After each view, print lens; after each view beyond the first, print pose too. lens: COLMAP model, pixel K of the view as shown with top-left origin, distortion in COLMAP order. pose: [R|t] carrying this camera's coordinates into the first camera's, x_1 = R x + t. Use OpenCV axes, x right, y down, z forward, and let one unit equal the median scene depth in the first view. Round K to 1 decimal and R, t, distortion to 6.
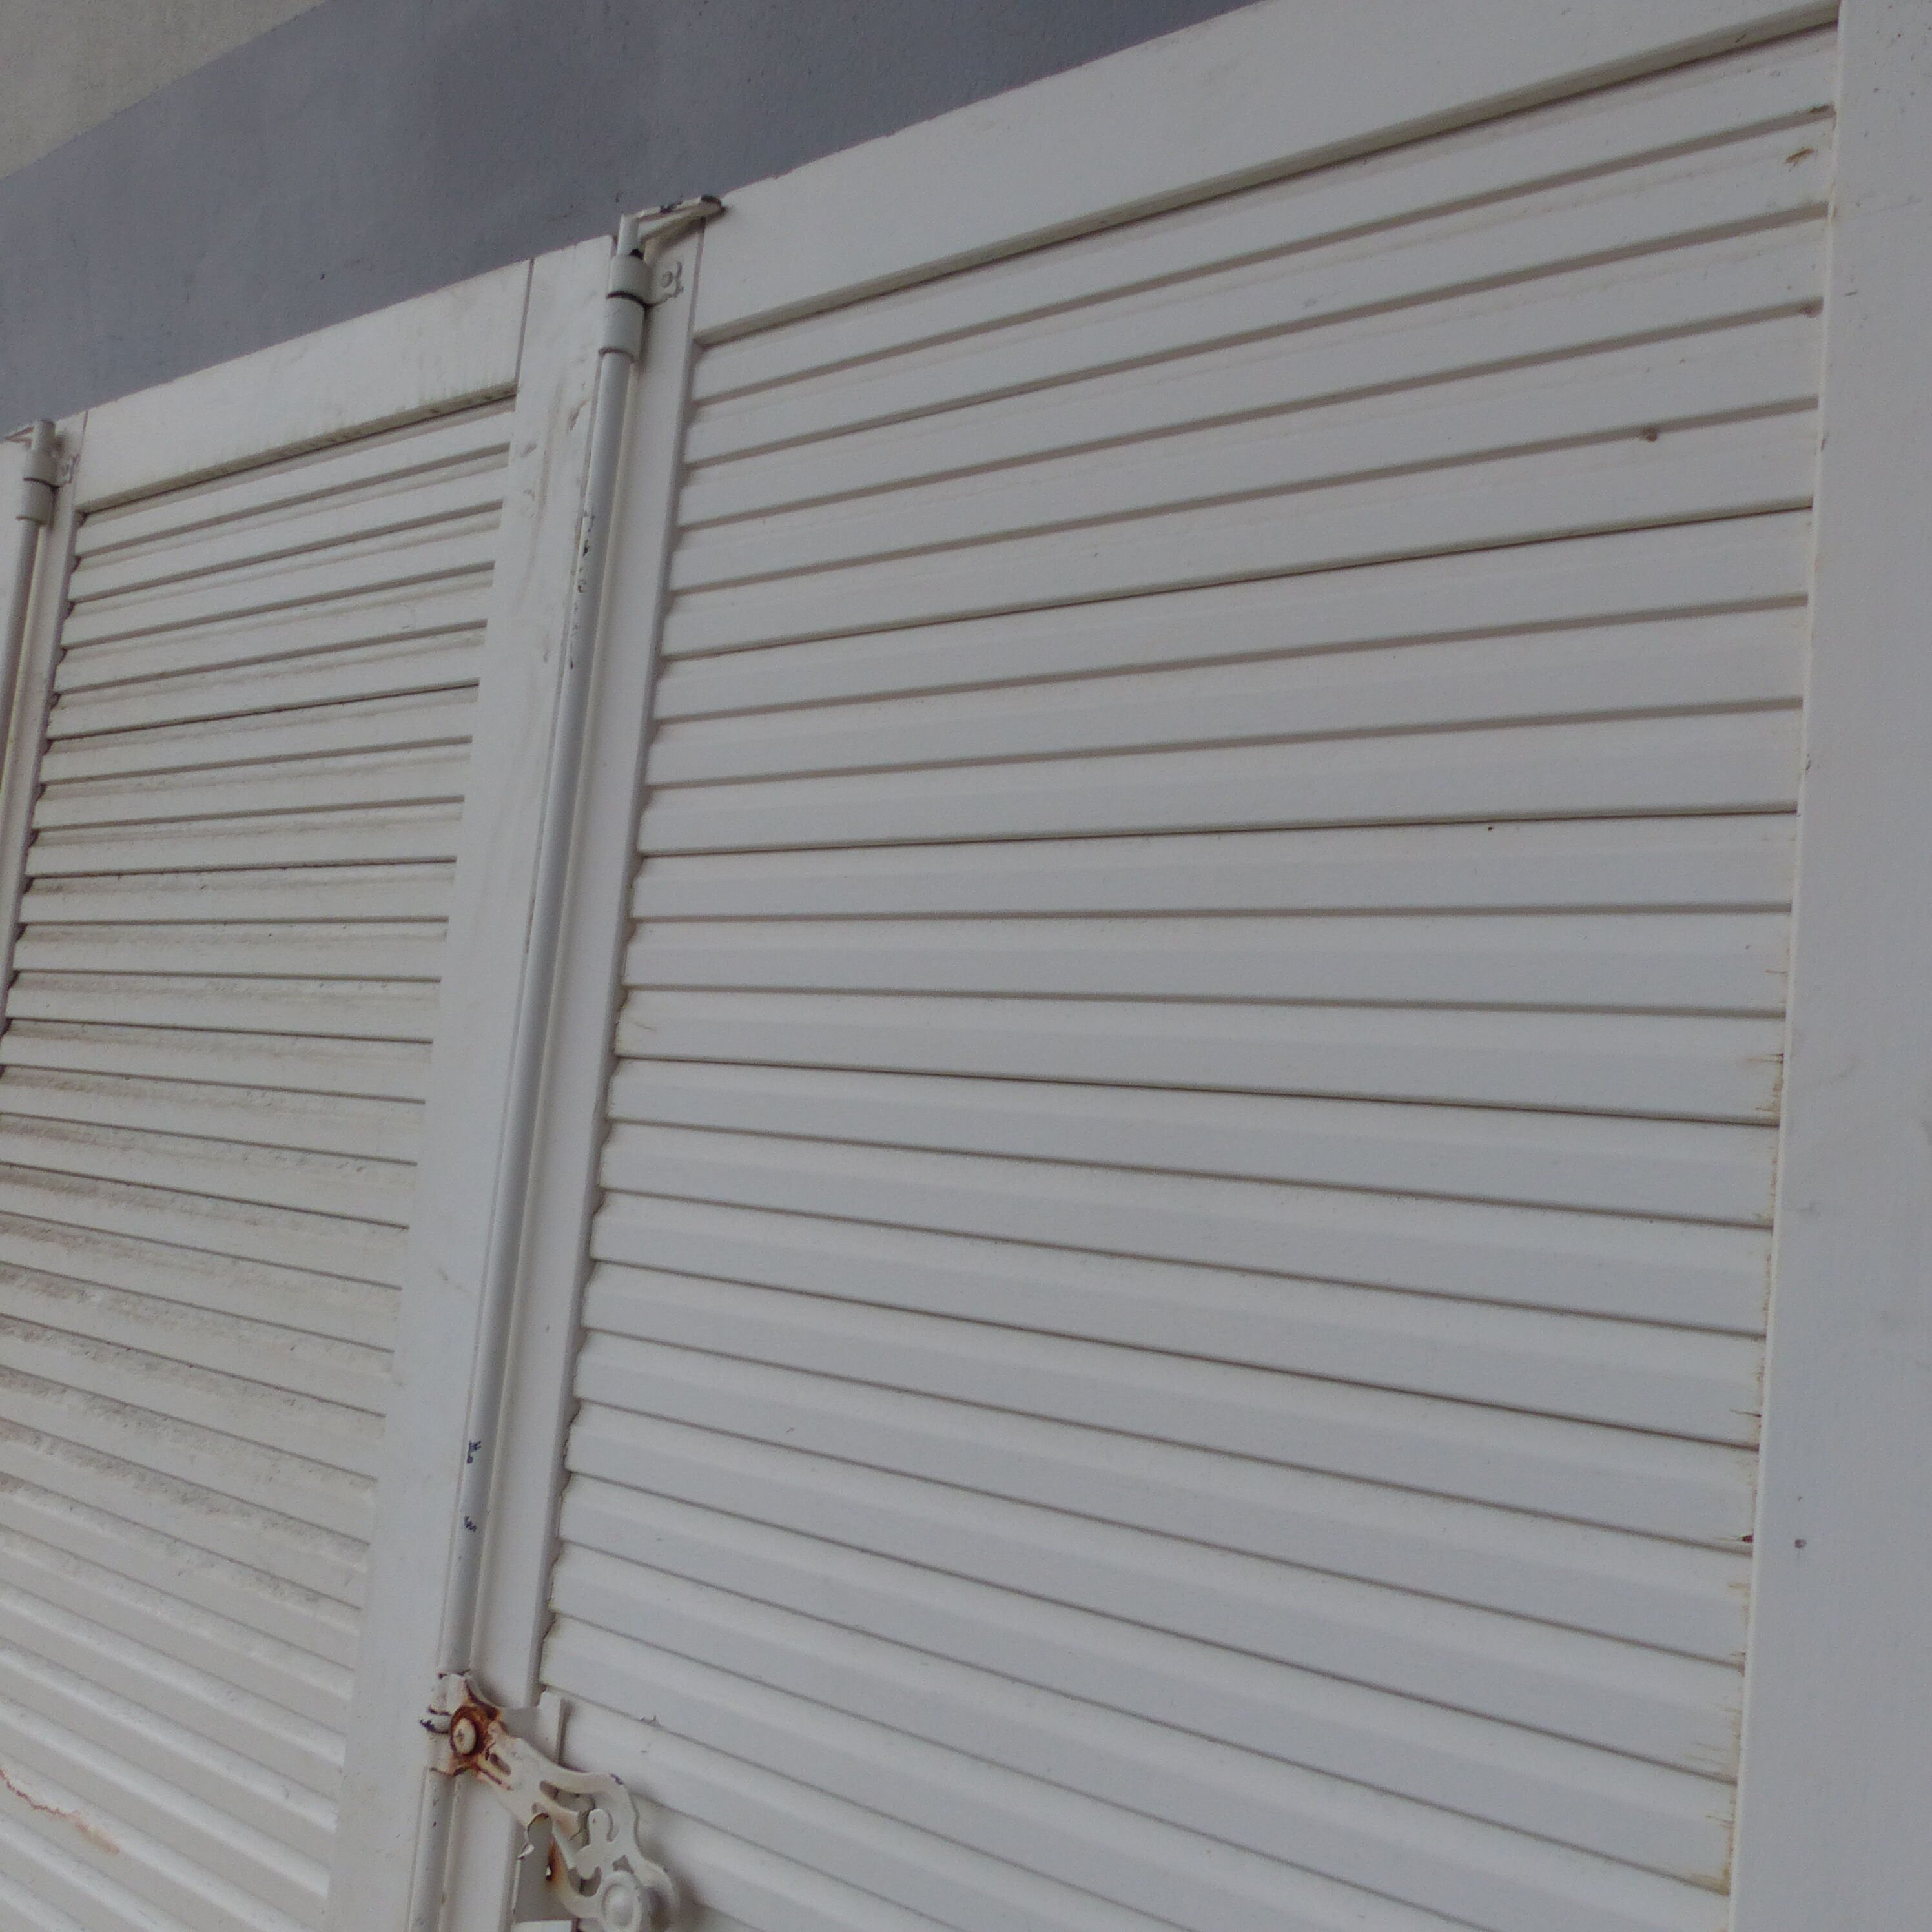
lens RADIAL K [[1975.0, 0, 995.8], [0, 1975.0, 958.3], [0, 0, 1]] dist [-0.024693, 0.000000]
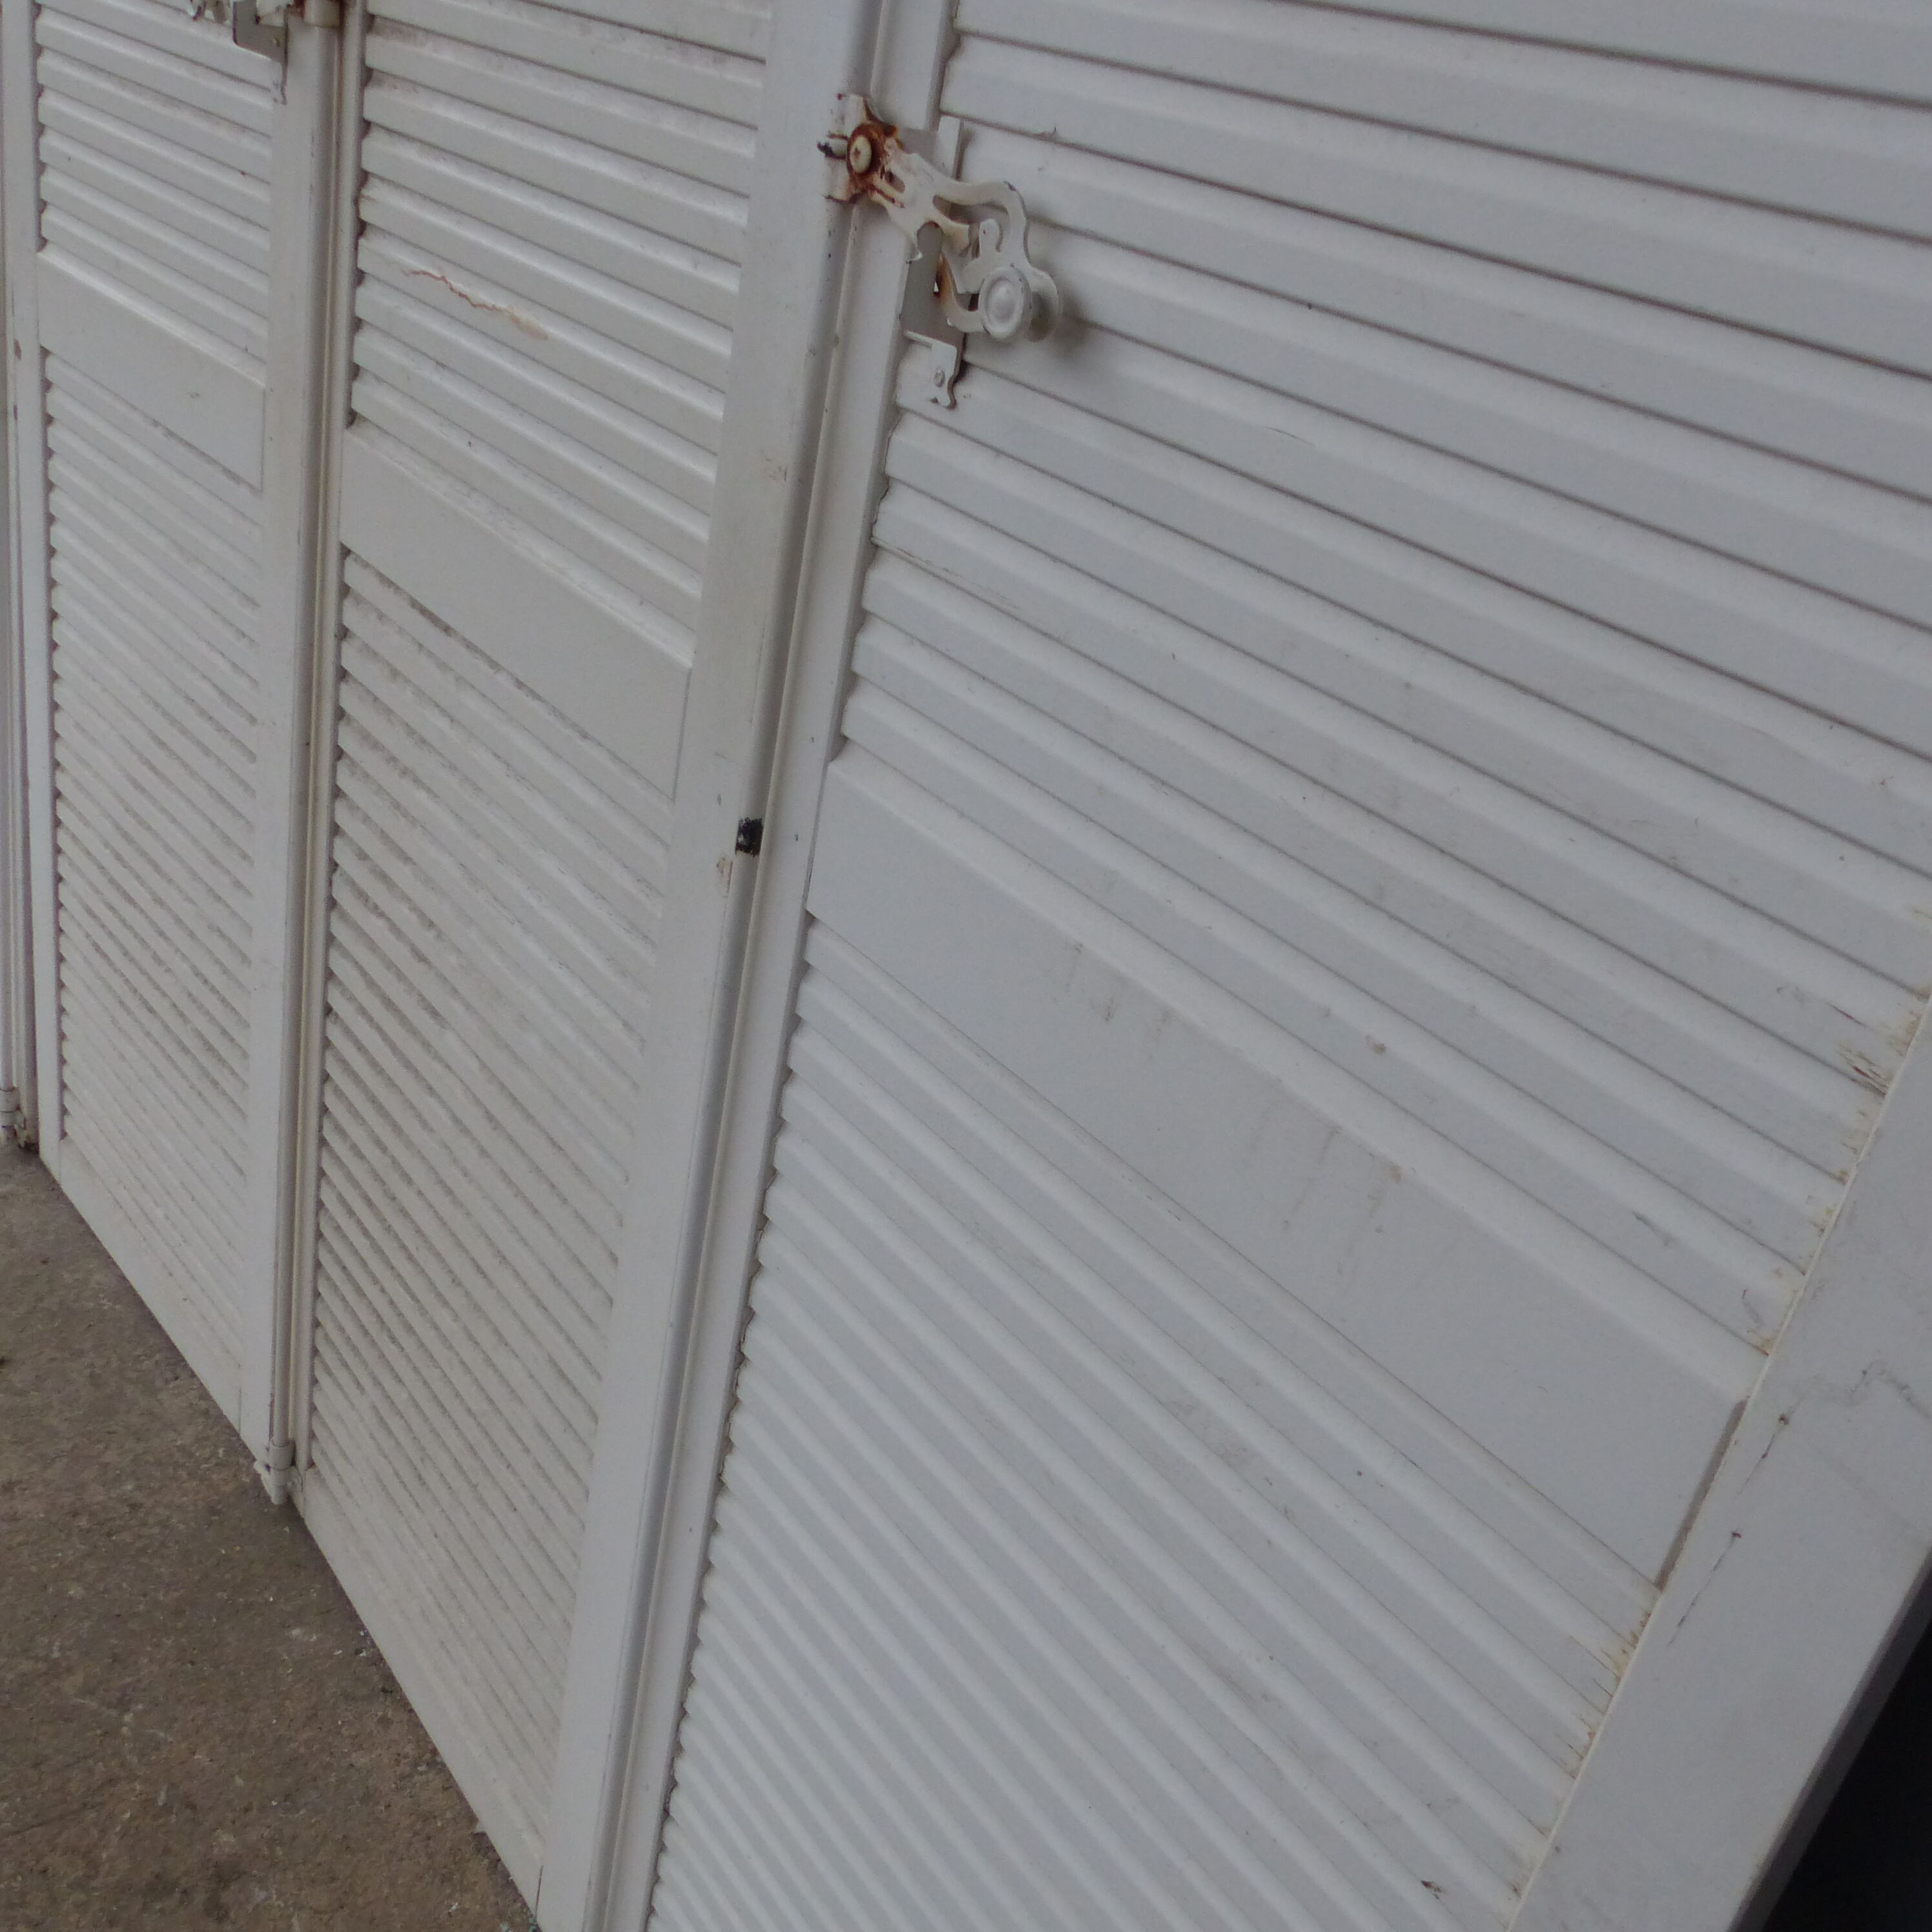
lens RADIAL K [[1975.0, 0, 964.8], [0, 1975.0, 976.7], [0, 0, 1]] dist [-0.024693, 0.000000]
pose [[0.967053, 0.172737, -0.187005, 0.027871], [-0.053478, 0.856023, 0.514164, 0.239495], [0.248895, -0.487223, 0.837057, 0.010511]]
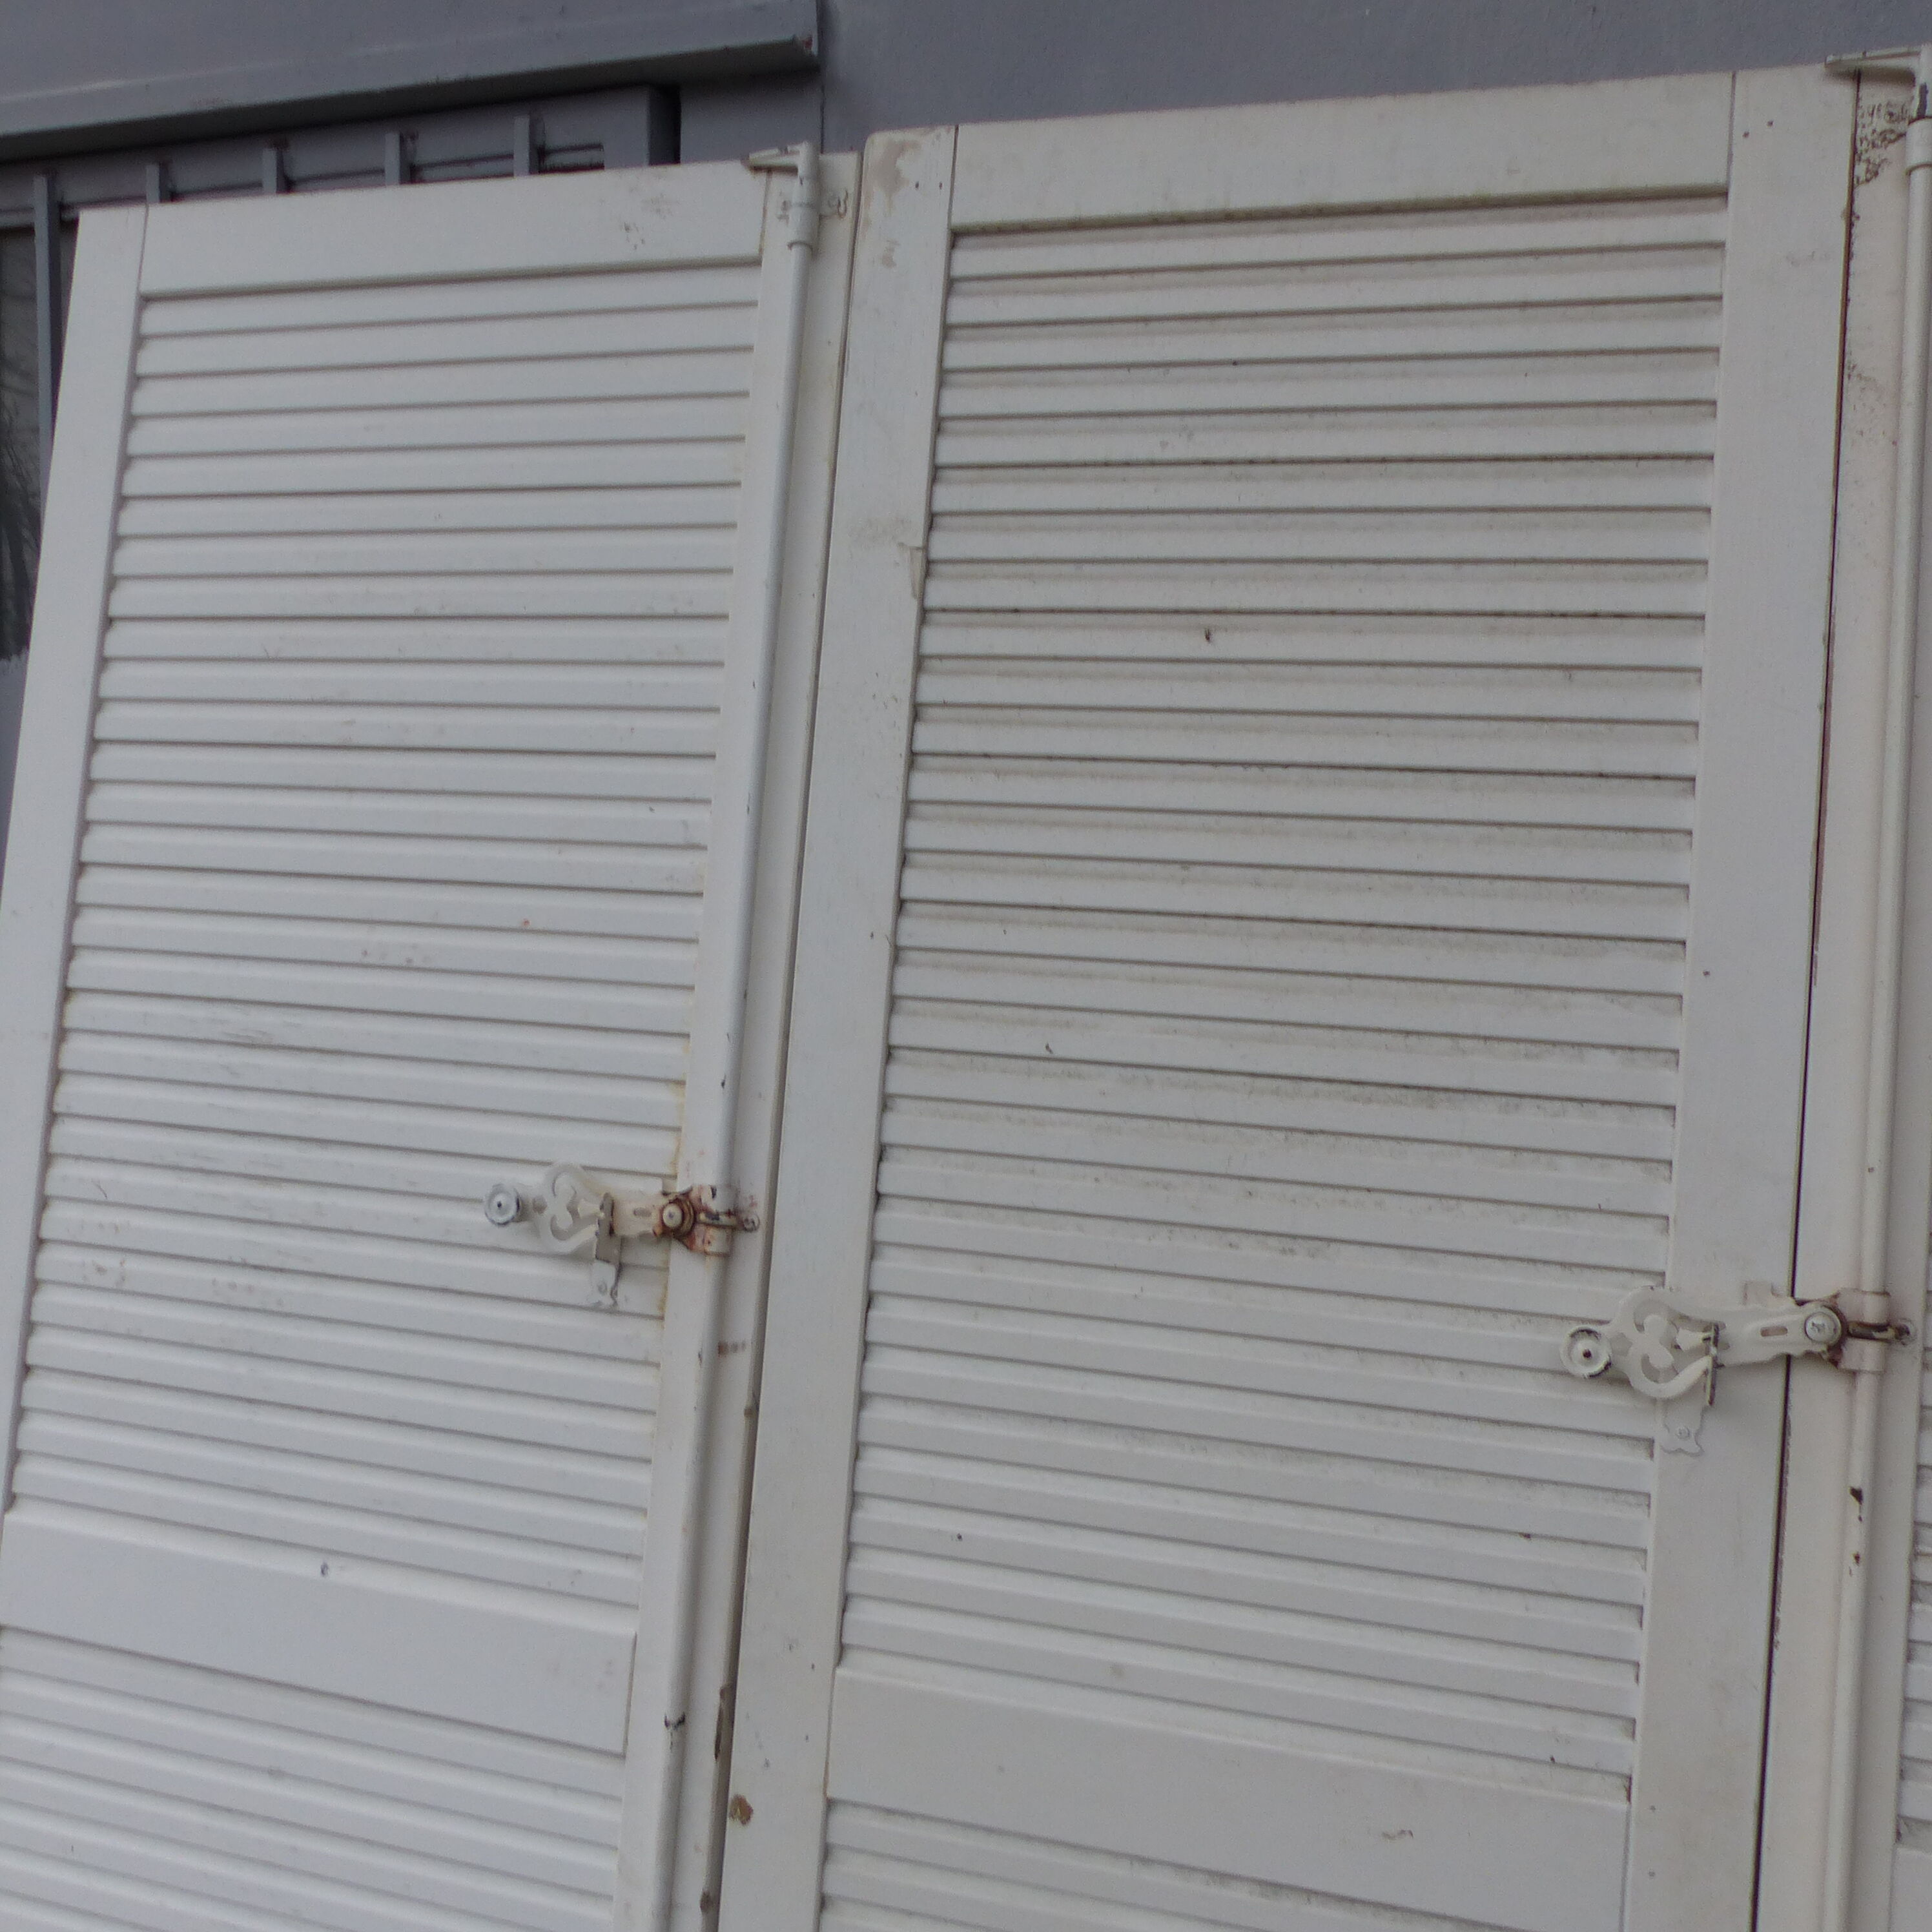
lens RADIAL K [[1975.0, 0, 955.0], [0, 1975.0, 966.3], [0, 0, 1]] dist [-0.024693, 0.000000]
pose [[0.951208, -0.006602, 0.308481, -1.712806], [-0.018152, 0.996842, 0.077306, 0.079488], [-0.308017, -0.079134, 0.948084, 0.489248]]
